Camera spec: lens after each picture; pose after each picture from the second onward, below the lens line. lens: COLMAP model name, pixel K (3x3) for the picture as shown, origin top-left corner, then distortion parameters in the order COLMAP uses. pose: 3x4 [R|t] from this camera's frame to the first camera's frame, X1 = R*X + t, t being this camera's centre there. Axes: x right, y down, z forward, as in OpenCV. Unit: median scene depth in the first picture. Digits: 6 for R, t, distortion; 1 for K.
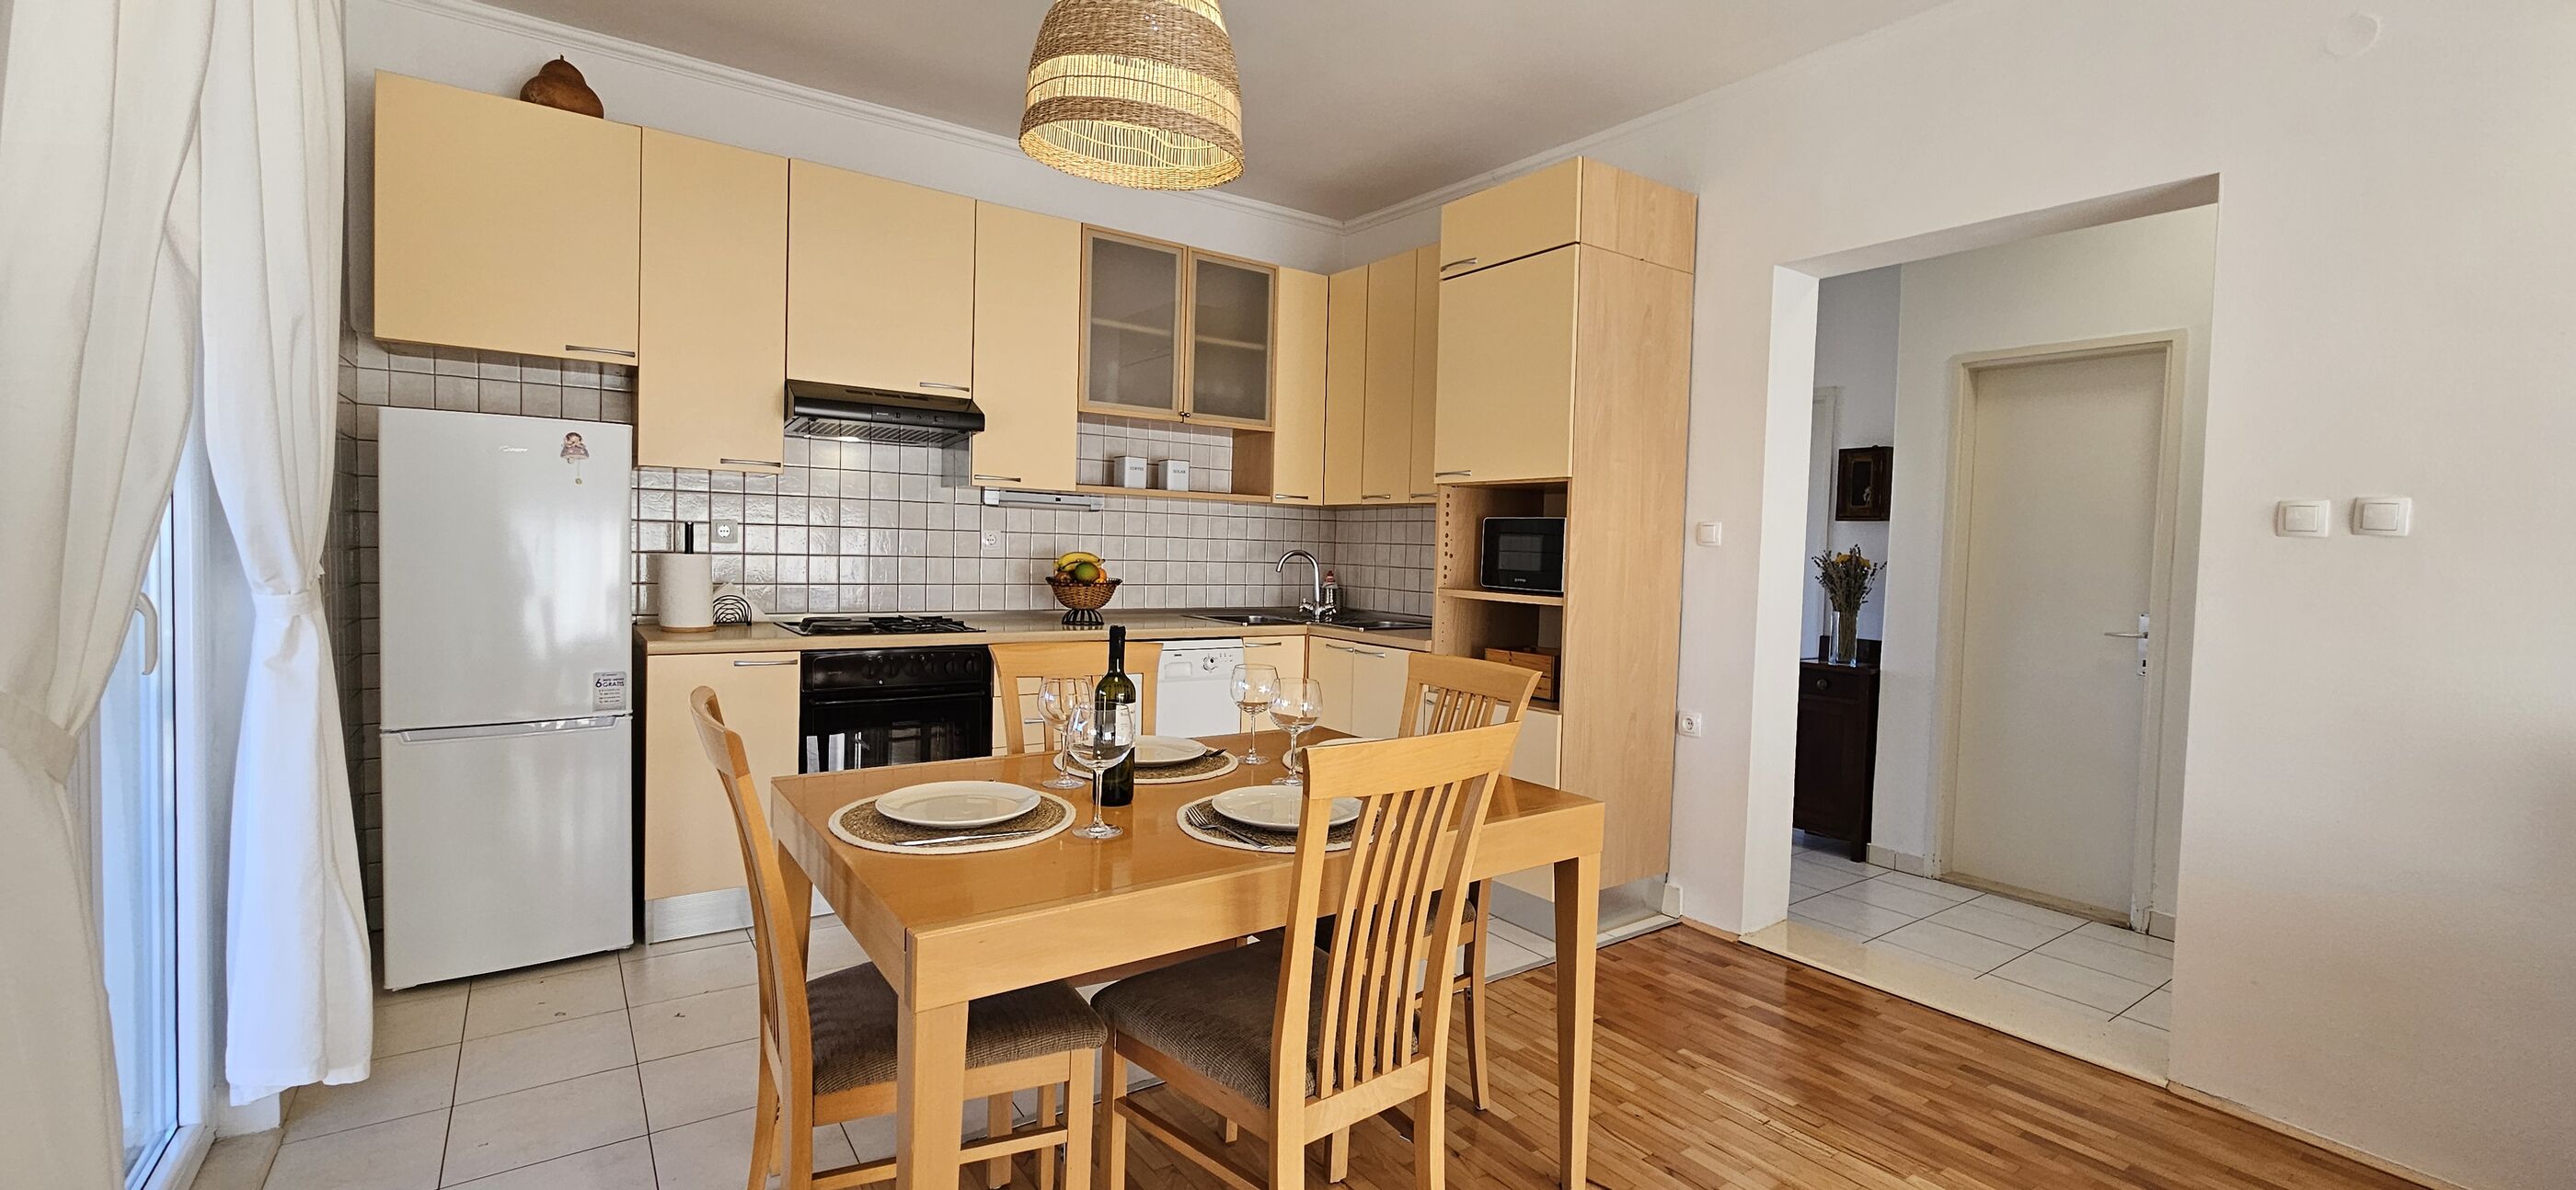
lens RADIAL K [[1052.8, 0, 1284.8], [0, 1052.8, 584.6], [0, 0, 1]] dist [-0.001312, 0.000348]
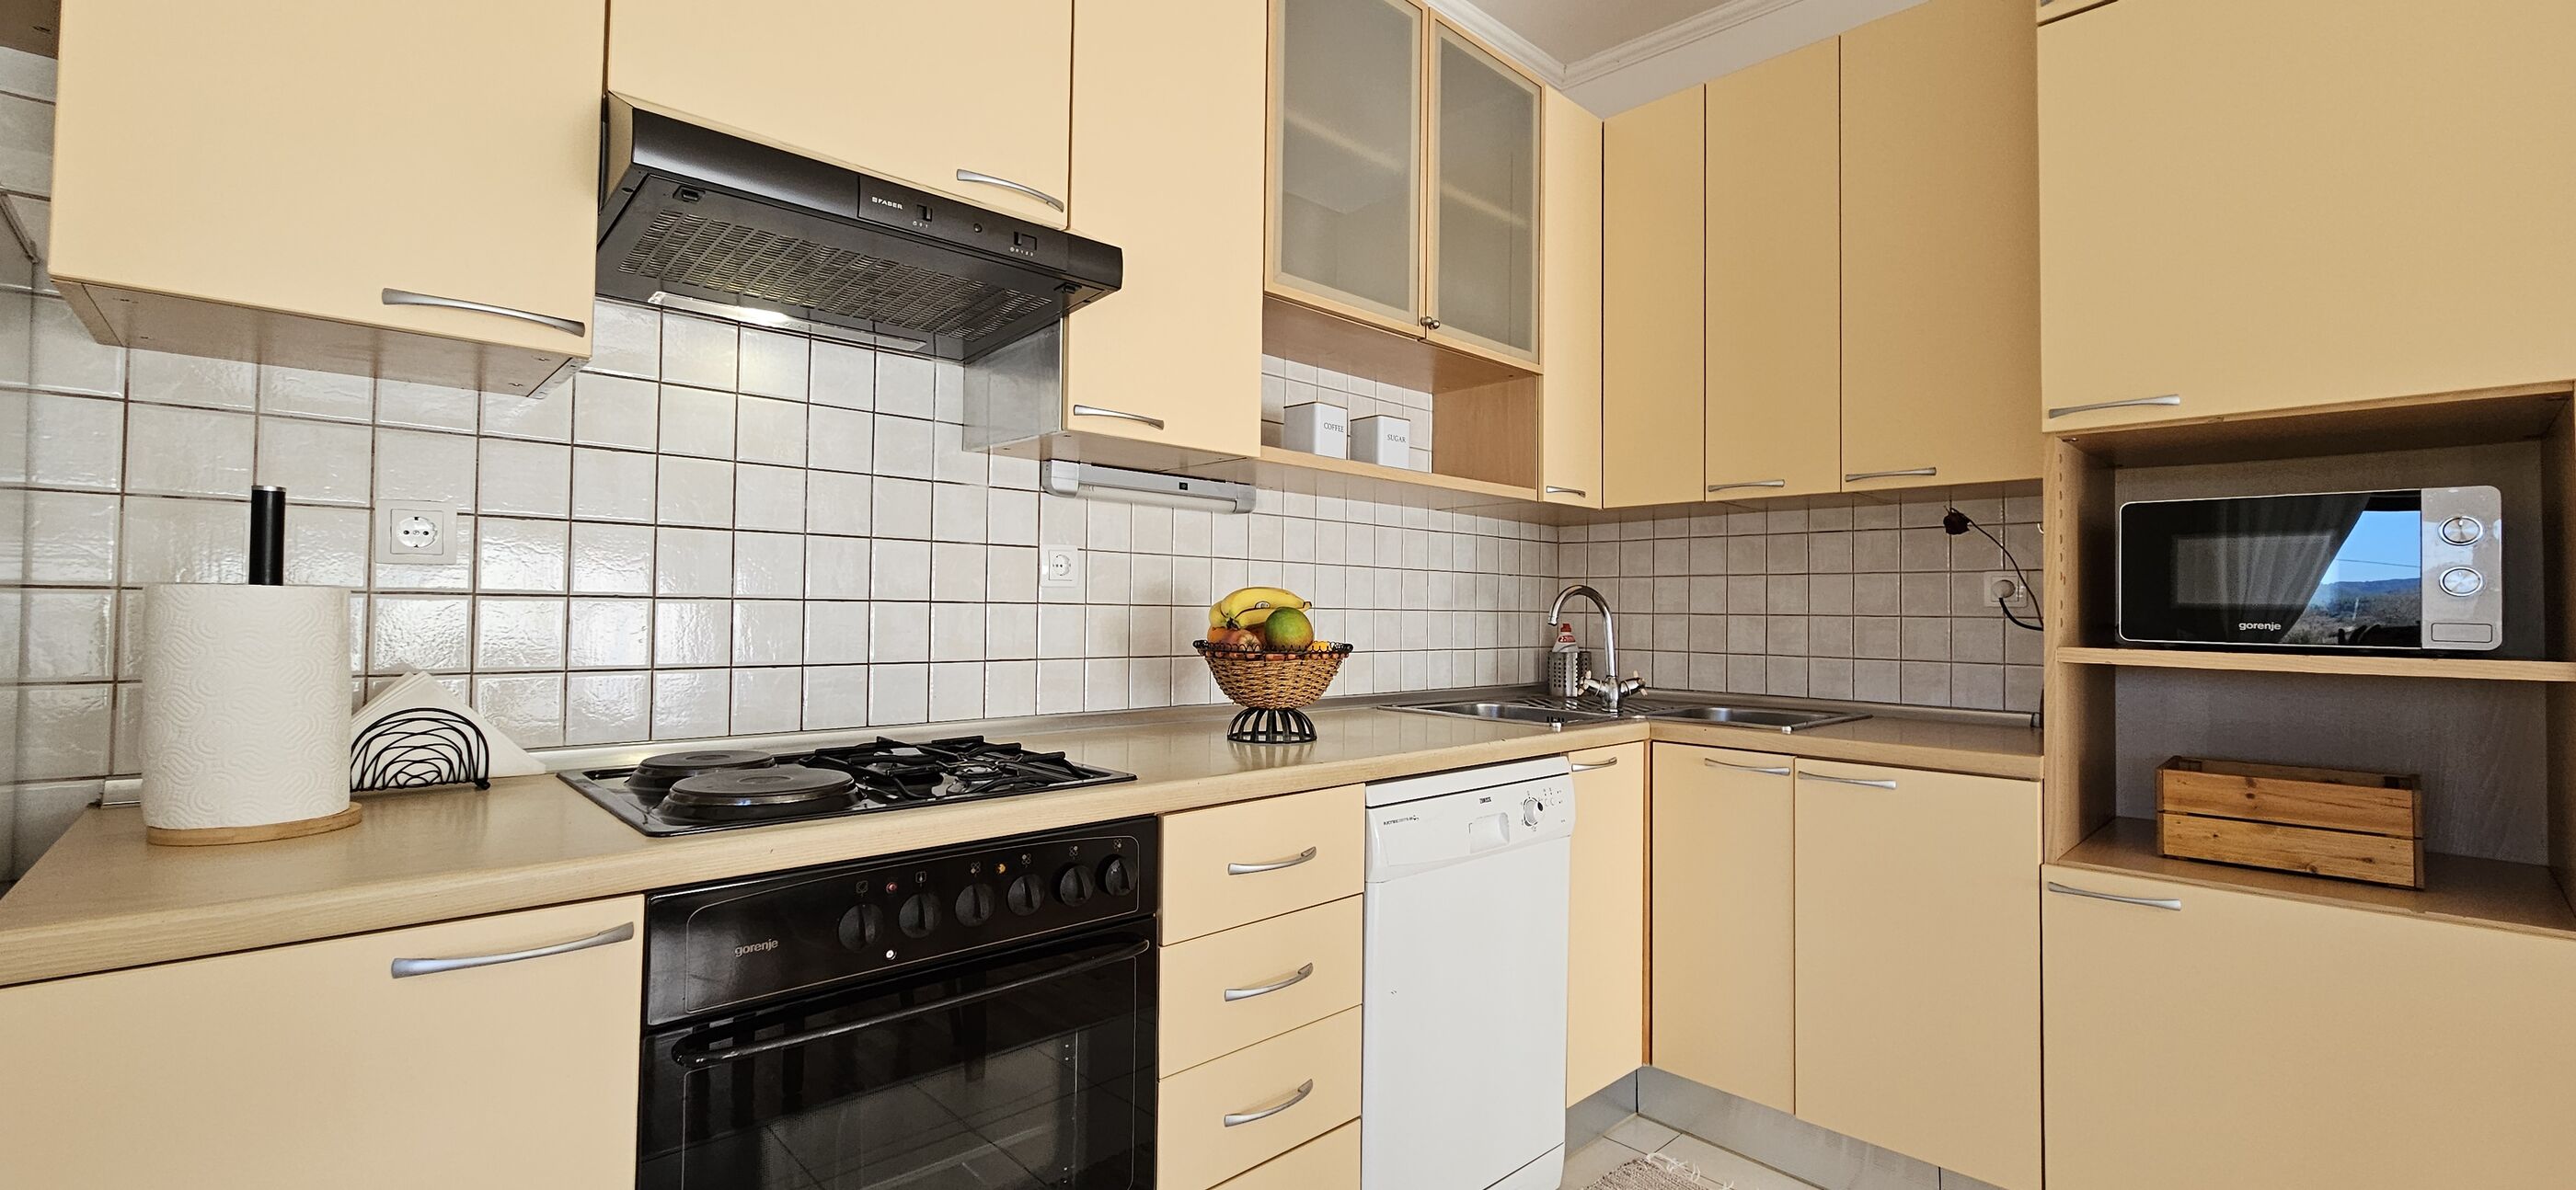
lens RADIAL K [[1052.8, 0, 1284.8], [0, 1052.8, 584.6], [0, 0, 1]] dist [-0.001312, 0.000348]
pose [[0.989480, -0.012477, 0.144133, -0.255584], [0.021167, 0.998038, -0.058921, -0.003899], [-0.143115, 0.061352, 0.987803, 0.533923]]
